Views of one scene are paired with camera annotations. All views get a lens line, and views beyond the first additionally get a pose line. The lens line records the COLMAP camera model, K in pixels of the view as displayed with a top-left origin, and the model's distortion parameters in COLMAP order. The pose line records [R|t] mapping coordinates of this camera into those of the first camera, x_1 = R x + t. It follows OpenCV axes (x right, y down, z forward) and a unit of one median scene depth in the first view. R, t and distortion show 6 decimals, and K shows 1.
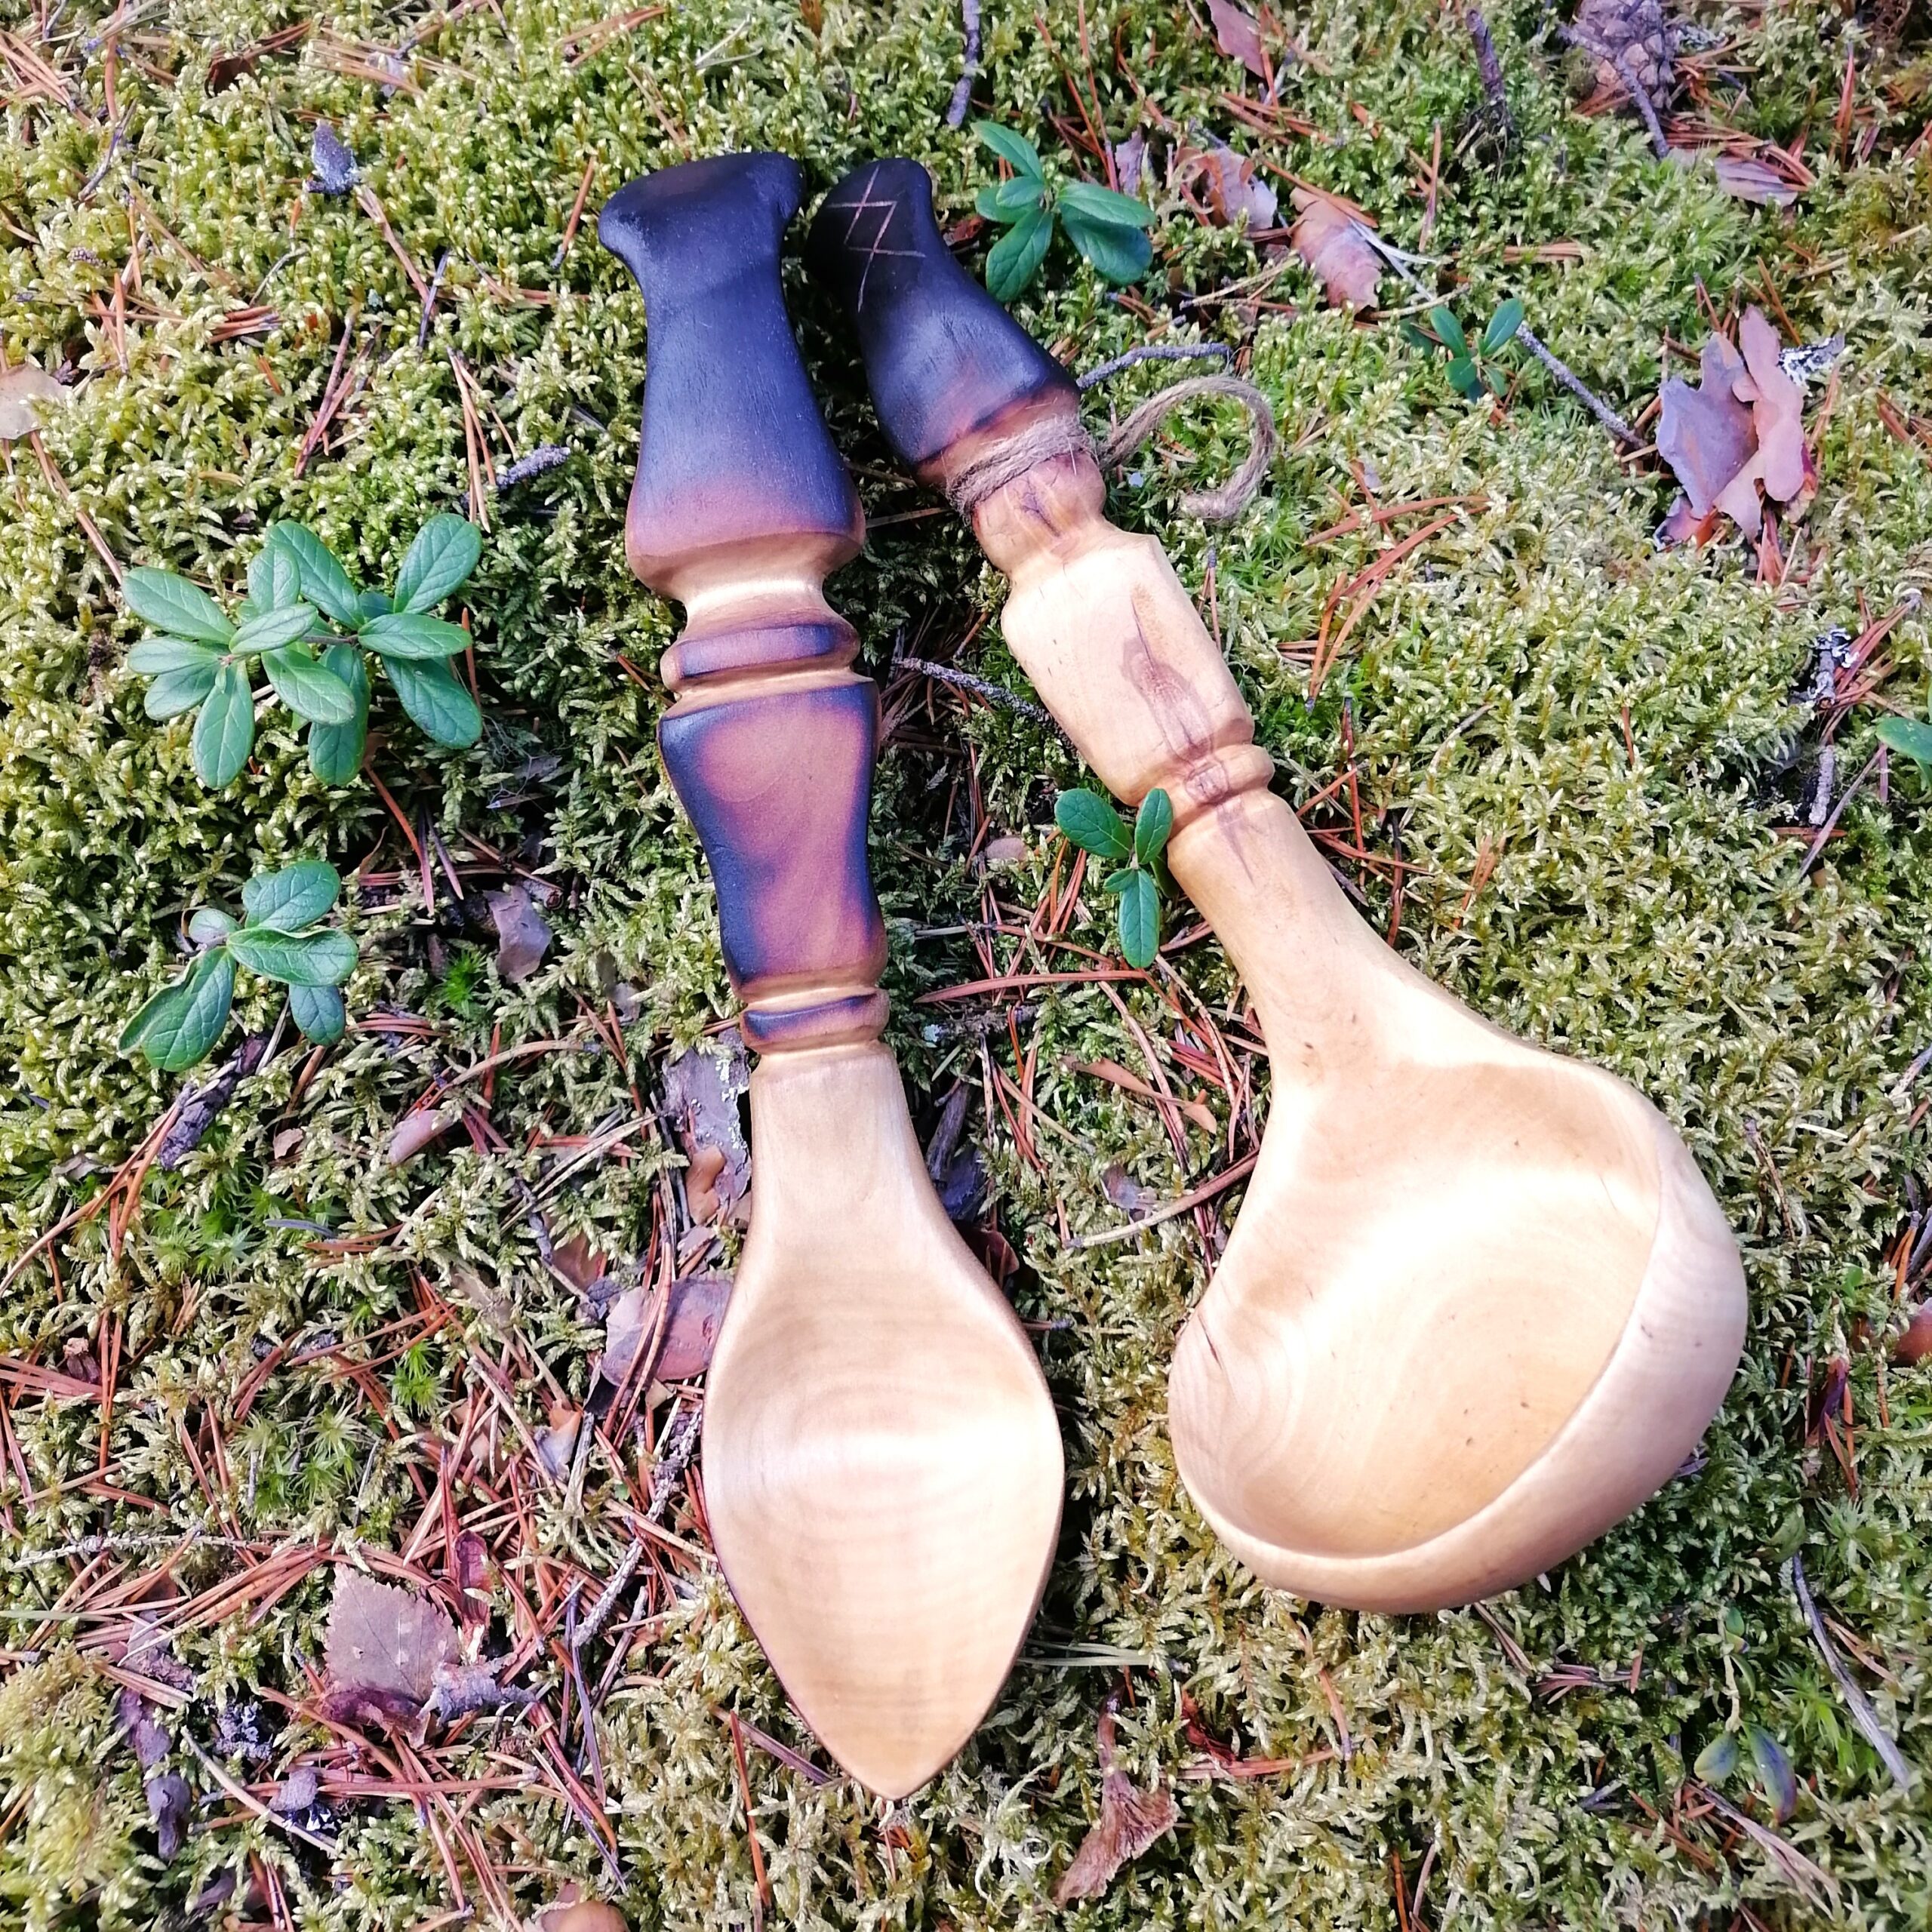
lens RADIAL K [[1688.6, 0, 968.2], [0, 1688.6, 966.2], [0, 0, 1]] dist [0.016563, -0.020255]
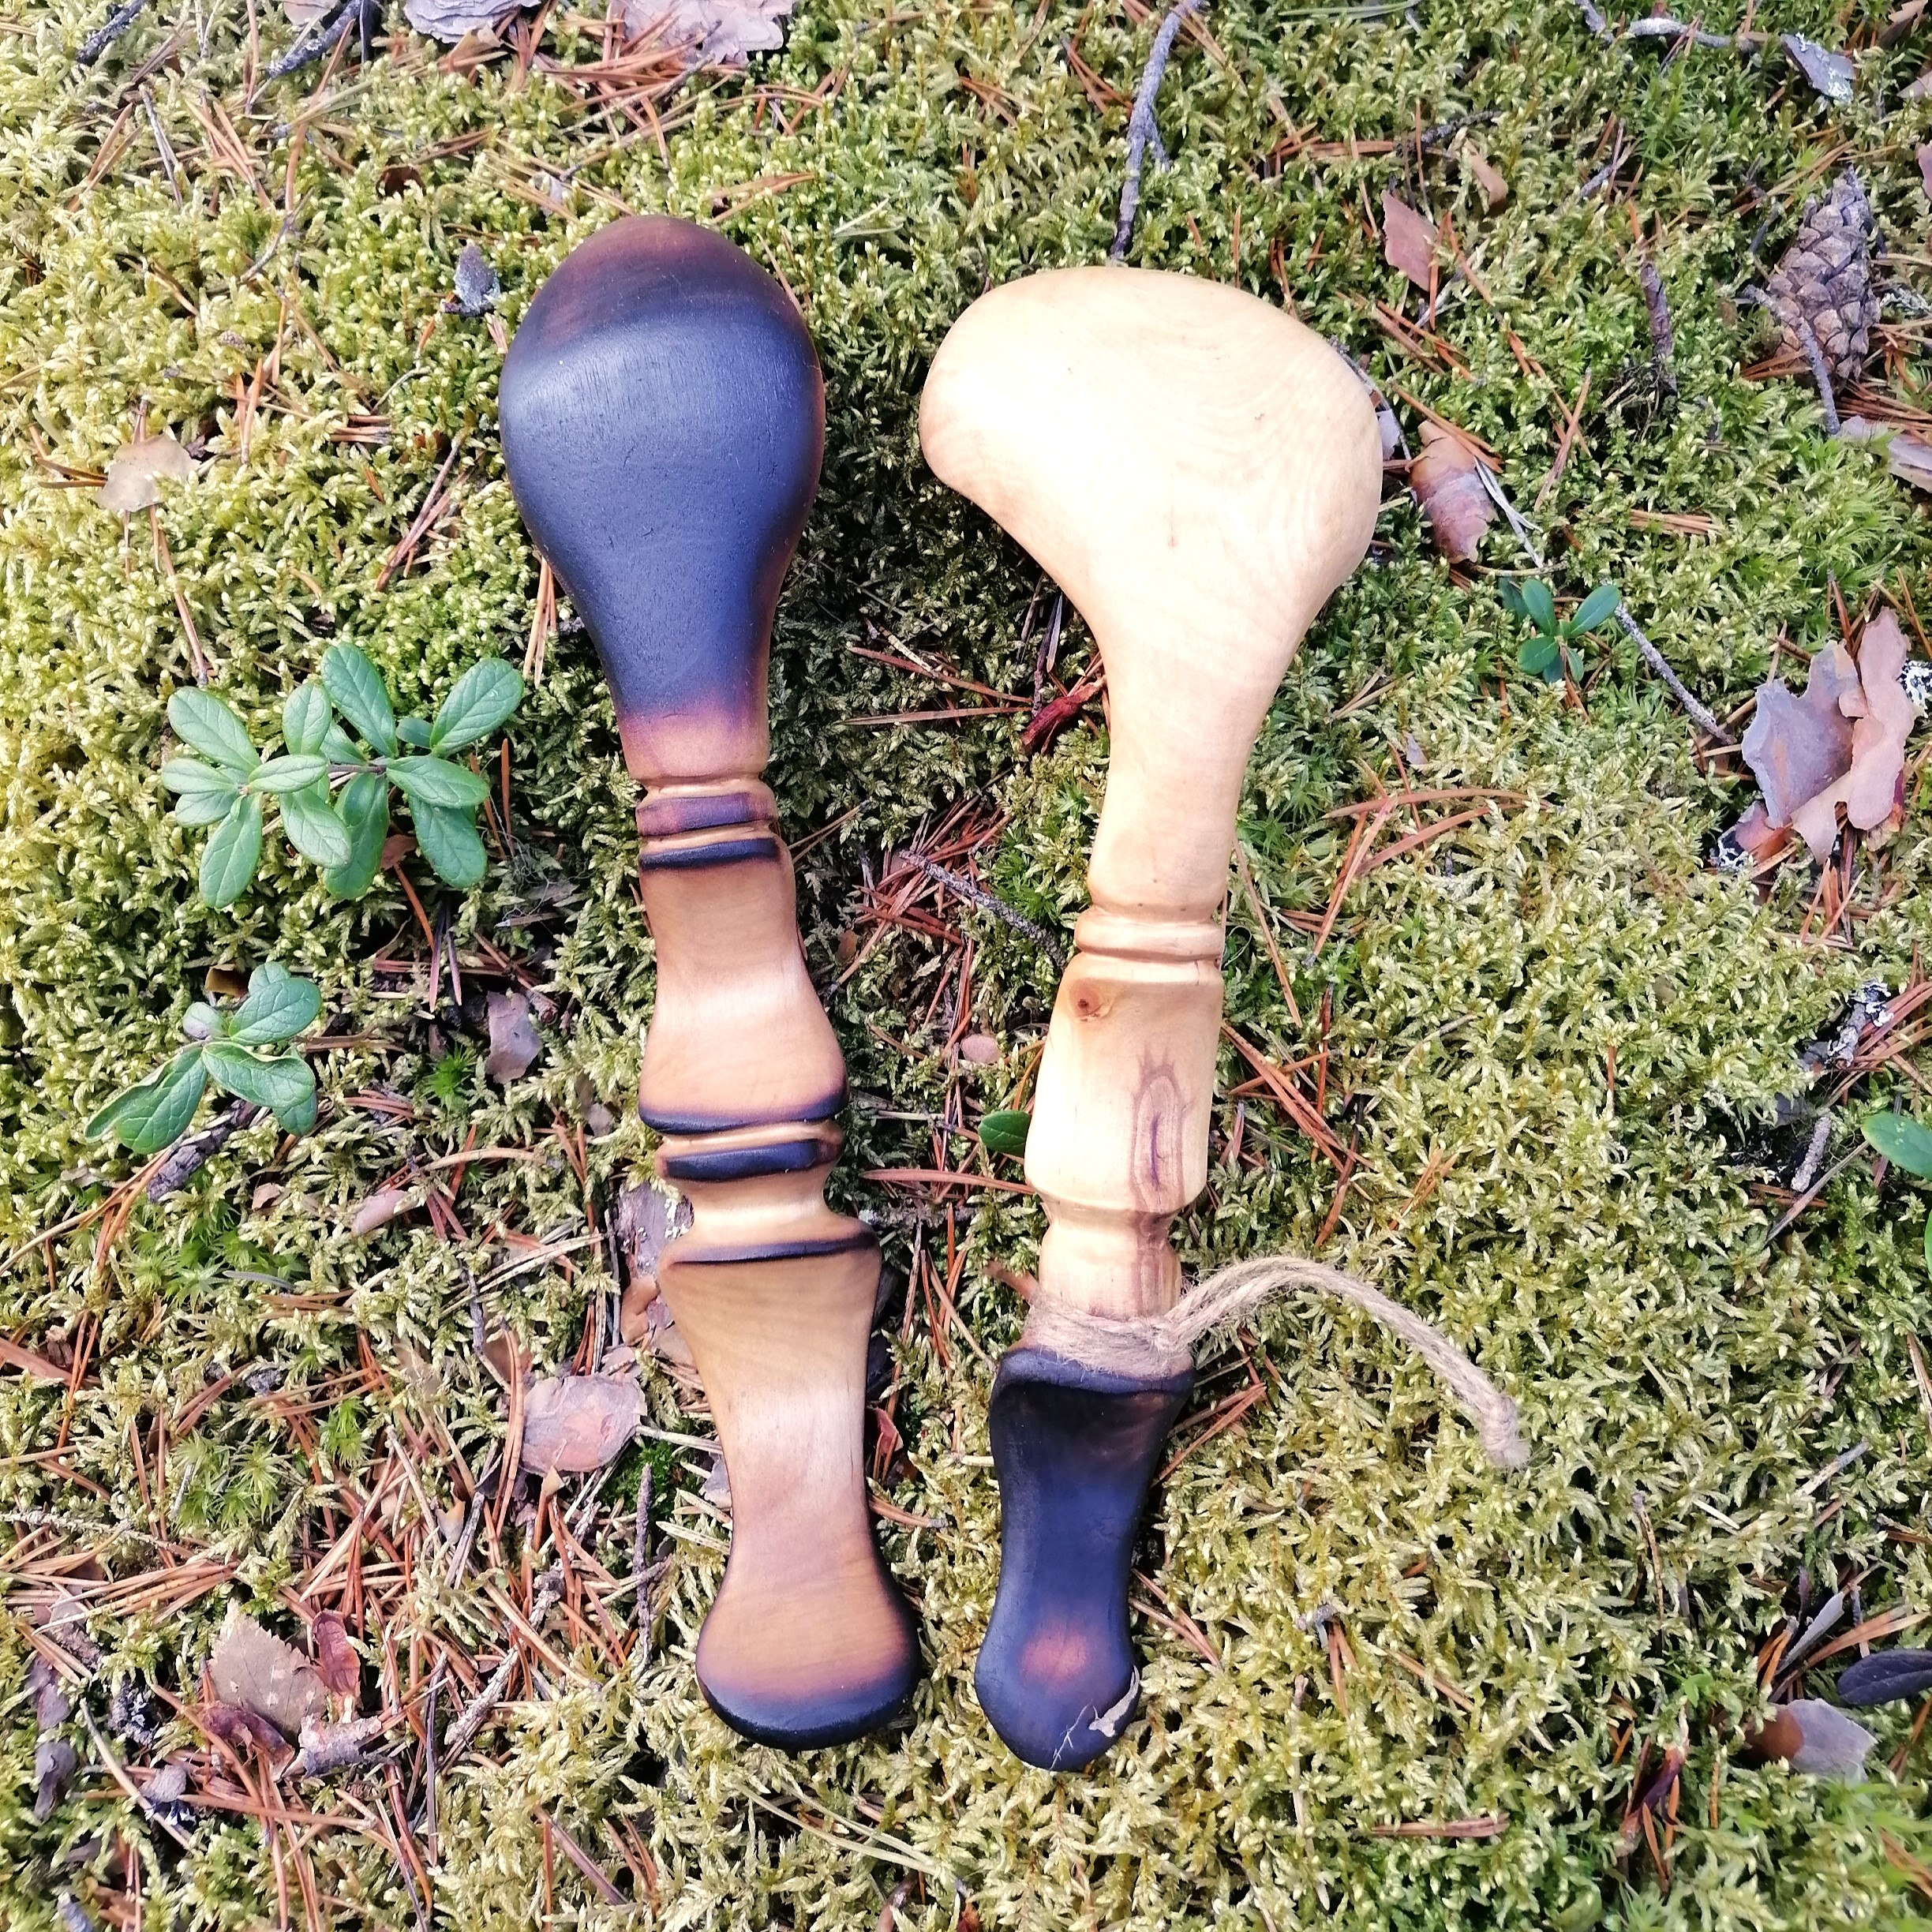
lens RADIAL K [[1688.6, 0, 968.2], [0, 1688.6, 966.2], [0, 0, 1]] dist [0.016563, -0.020255]
pose [[0.976078, 0.192706, -0.100673, 0.111860], [-0.189235, 0.980988, 0.043055, -0.167018], [0.107056, -0.022974, 0.993987, -0.017158]]
